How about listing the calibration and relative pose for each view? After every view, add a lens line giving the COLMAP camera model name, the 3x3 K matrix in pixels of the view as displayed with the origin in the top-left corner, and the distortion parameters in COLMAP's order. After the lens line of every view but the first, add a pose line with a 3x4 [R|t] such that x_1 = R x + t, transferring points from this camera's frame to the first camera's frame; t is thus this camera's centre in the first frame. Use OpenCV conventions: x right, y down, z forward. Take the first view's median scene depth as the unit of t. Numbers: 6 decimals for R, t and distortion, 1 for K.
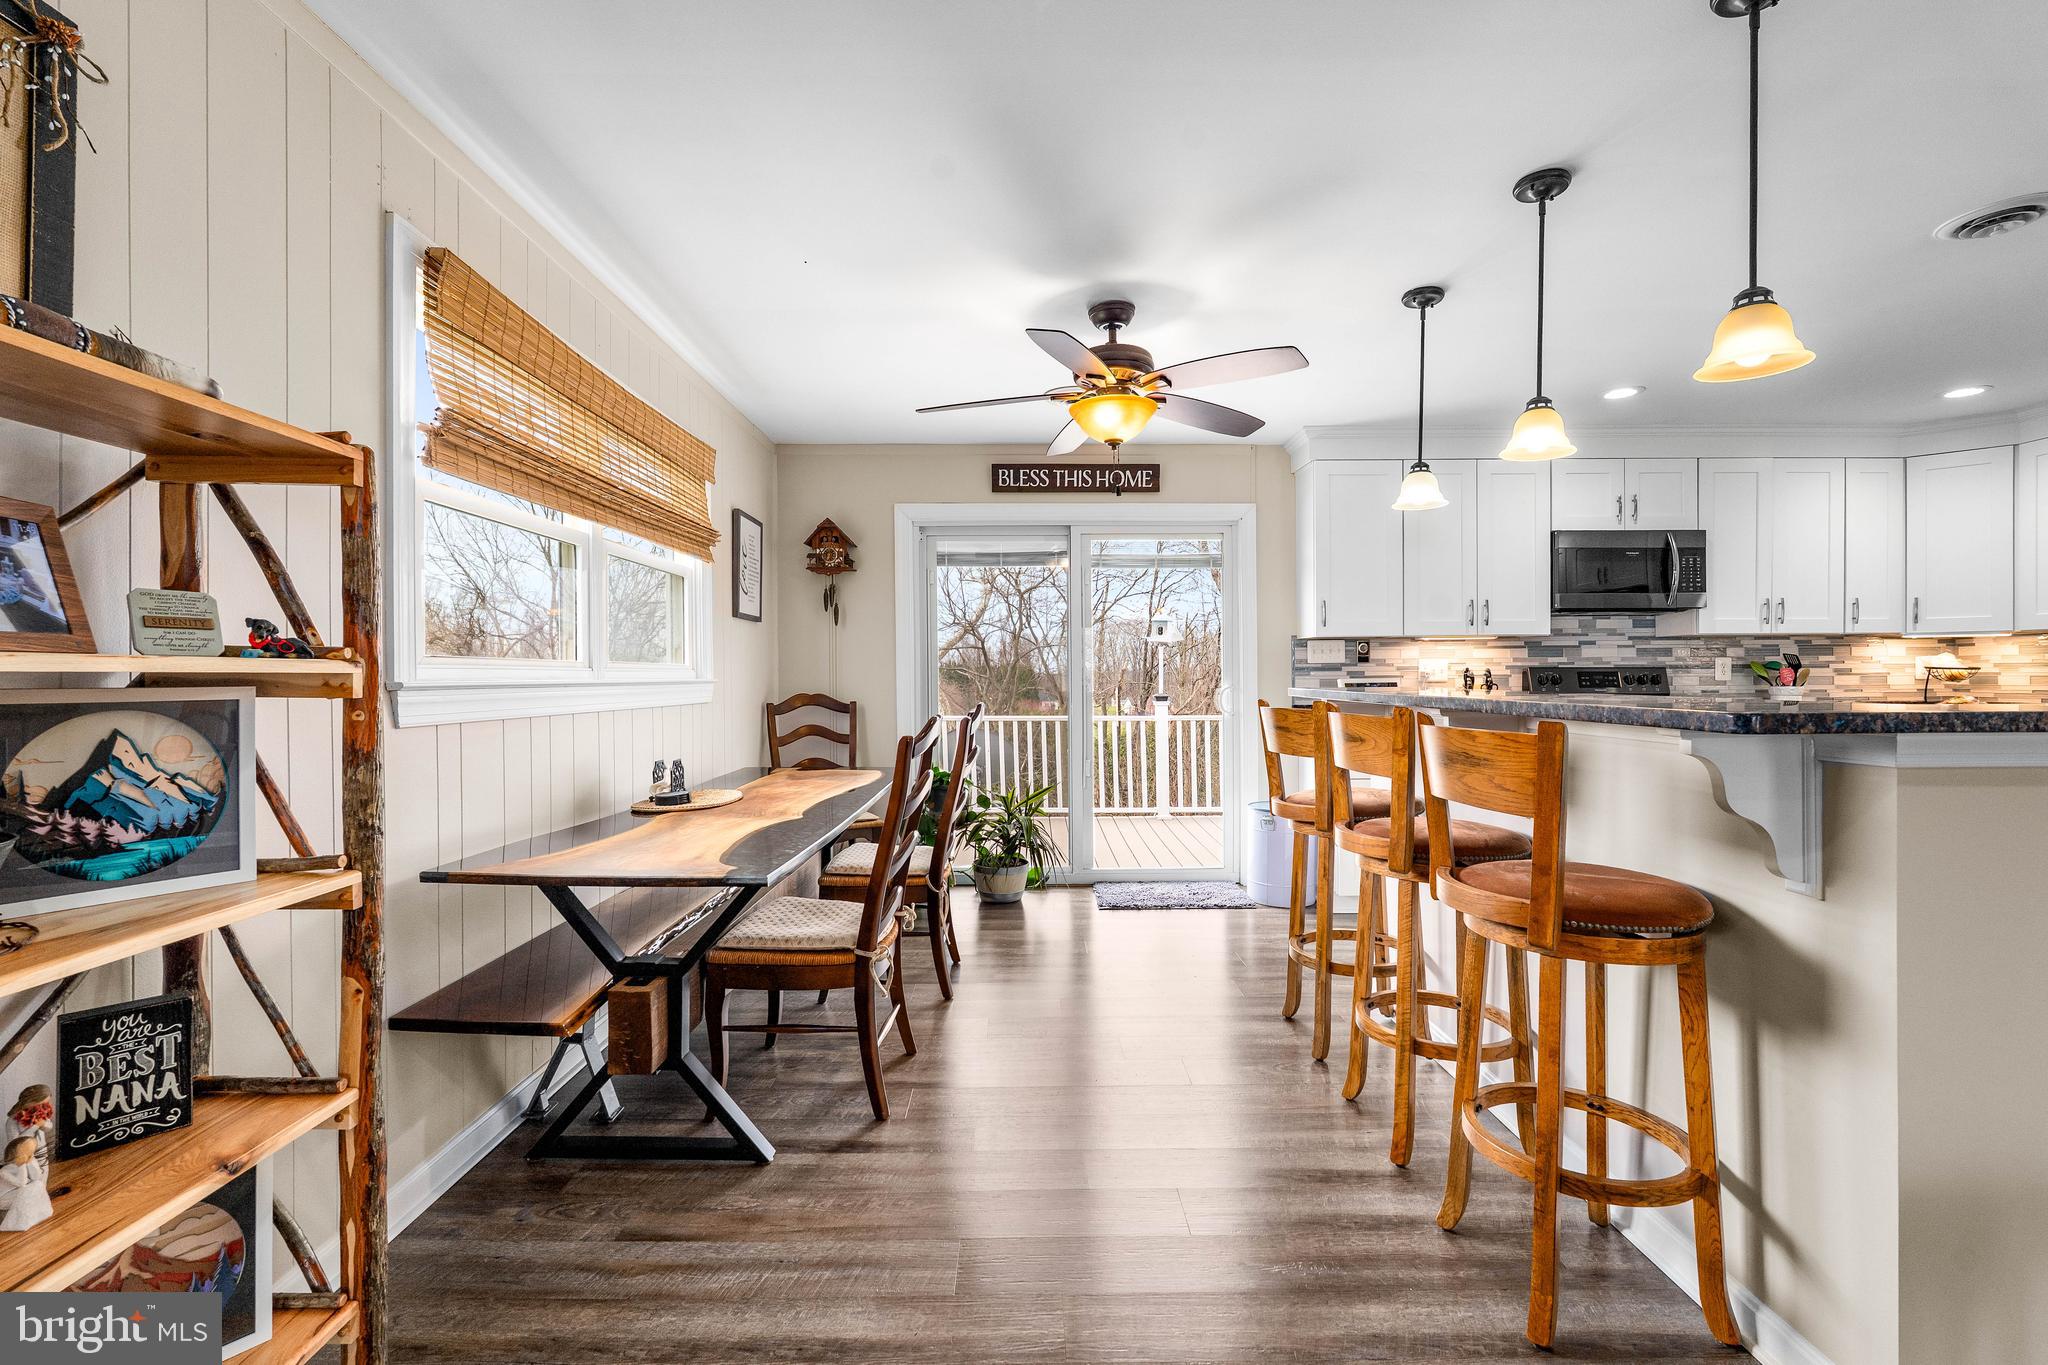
lens RADIAL K [[922.4, 0, 1026.4], [0, 922.4, 672.9], [0, 0, 1]] dist [-0.000698, -0.000647]
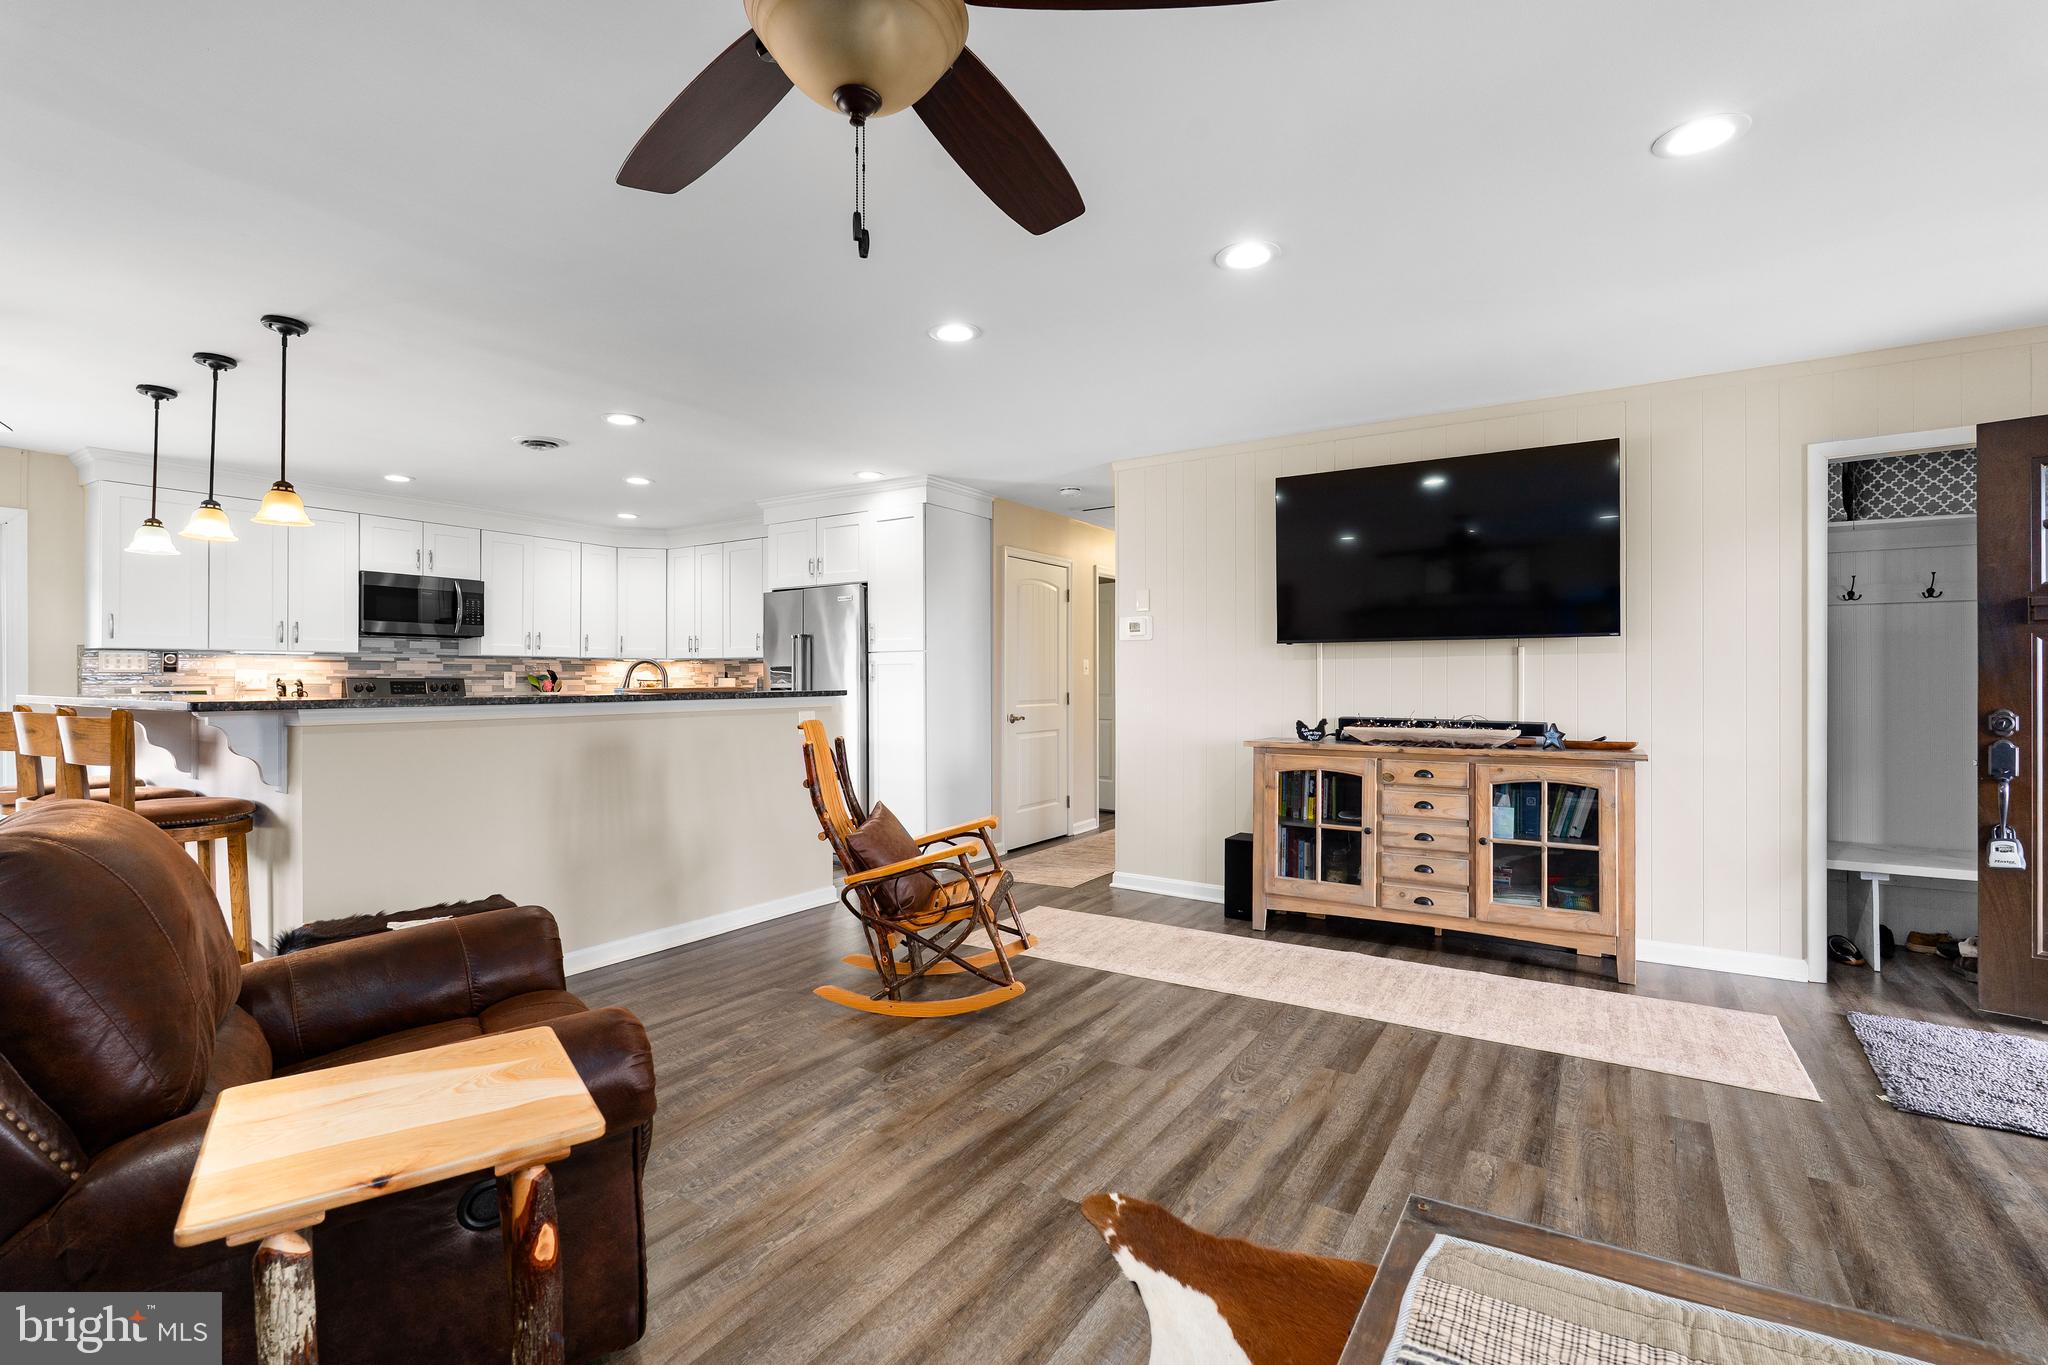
lens RADIAL K [[922.4, 0, 1016.8], [0, 922.4, 690.1], [0, 0, 1]] dist [-0.000698, -0.000647]
pose [[0.554231, -0.002514, 0.832359, 0.022407], [-0.004866, 0.999969, 0.006260, -0.002775], [-0.832348, -0.007520, 0.554202, -0.691922]]
